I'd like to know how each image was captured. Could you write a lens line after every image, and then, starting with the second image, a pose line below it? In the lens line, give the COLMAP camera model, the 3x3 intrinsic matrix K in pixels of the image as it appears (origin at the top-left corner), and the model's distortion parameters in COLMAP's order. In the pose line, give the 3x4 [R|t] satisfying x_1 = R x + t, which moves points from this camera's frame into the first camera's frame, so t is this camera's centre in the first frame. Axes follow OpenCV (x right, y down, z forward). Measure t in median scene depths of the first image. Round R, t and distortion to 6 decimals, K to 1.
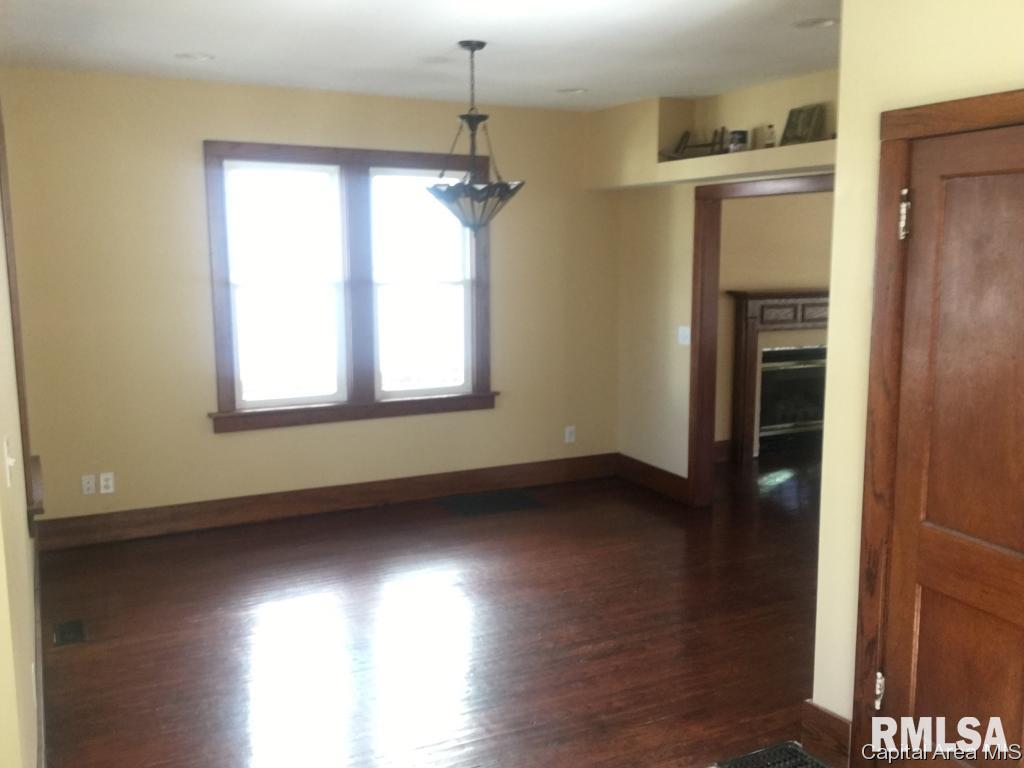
lens RADIAL K [[939.2, 0, 512.0], [0, 939.2, 384.0], [0, 0, 1]] dist [0.102088, -0.181487]
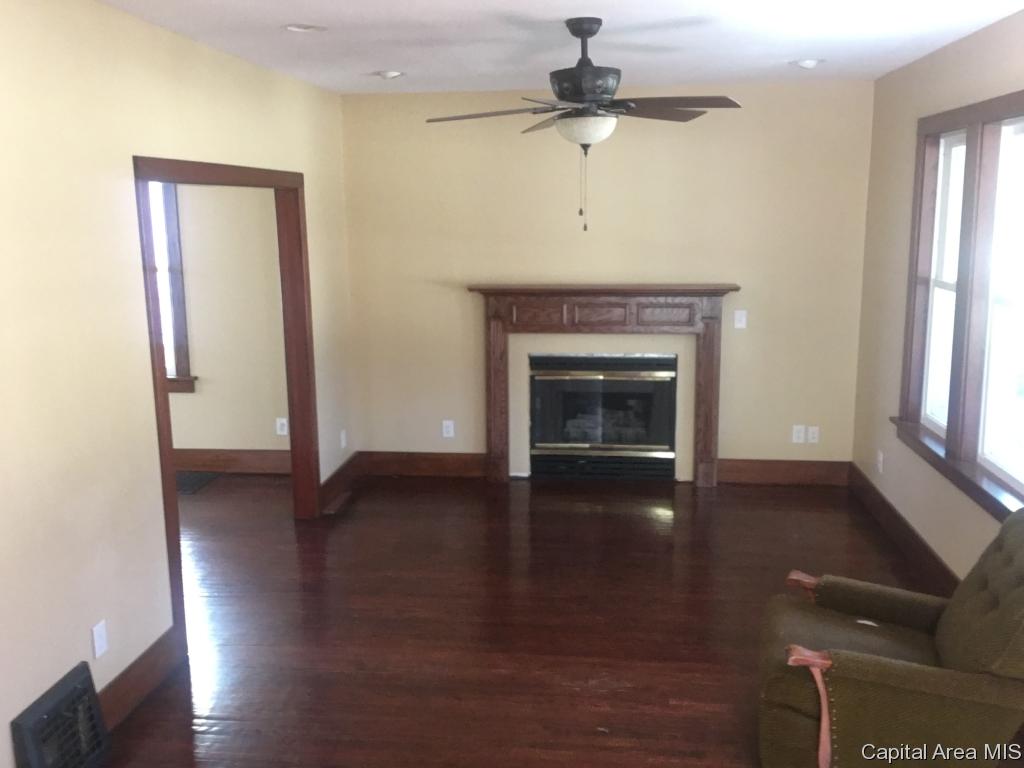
lens RADIAL K [[939.2, 0, 512.0], [0, 939.2, 384.0], [0, 0, 1]] dist [0.102088, -0.181487]
pose [[0.838728, 0.088632, -0.537288, 0.881096], [-0.068911, 0.996008, 0.056731, -0.070514], [0.540172, -0.010557, 0.841488, 0.336132]]
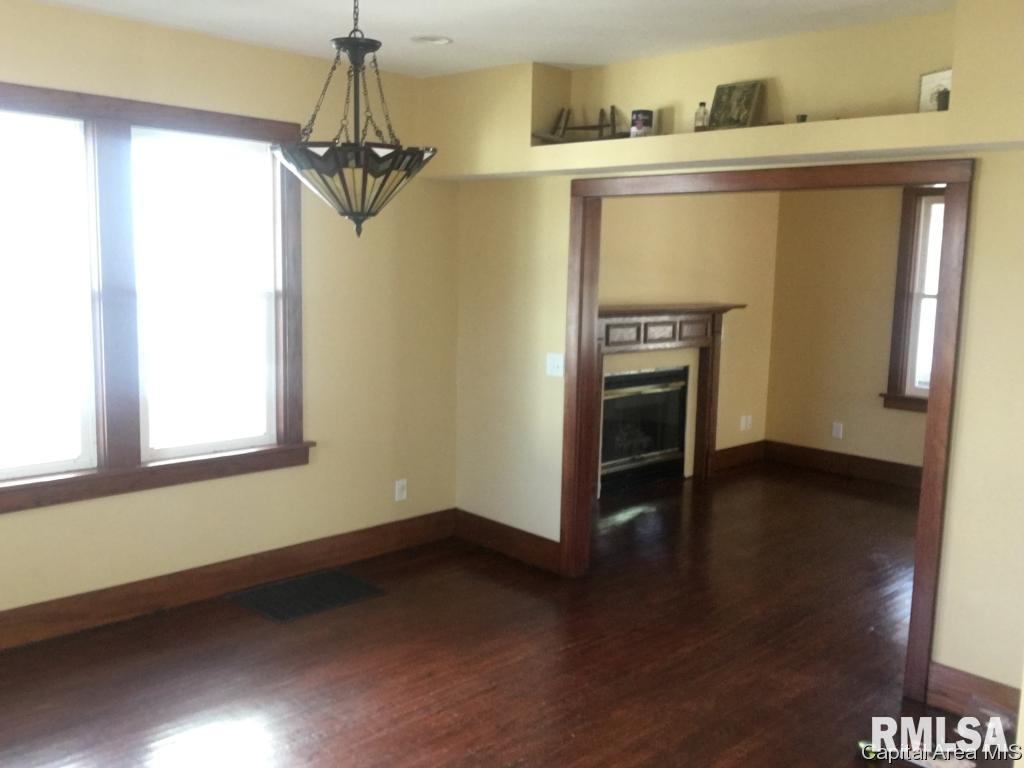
lens RADIAL K [[939.2, 0, 512.0], [0, 939.2, 384.0], [0, 0, 1]] dist [0.102088, -0.181487]
pose [[0.951743, -0.017254, 0.306411, -0.099519], [0.018645, 0.999825, -0.001614, -0.035350], [-0.306329, 0.007249, 0.951898, 0.254351]]
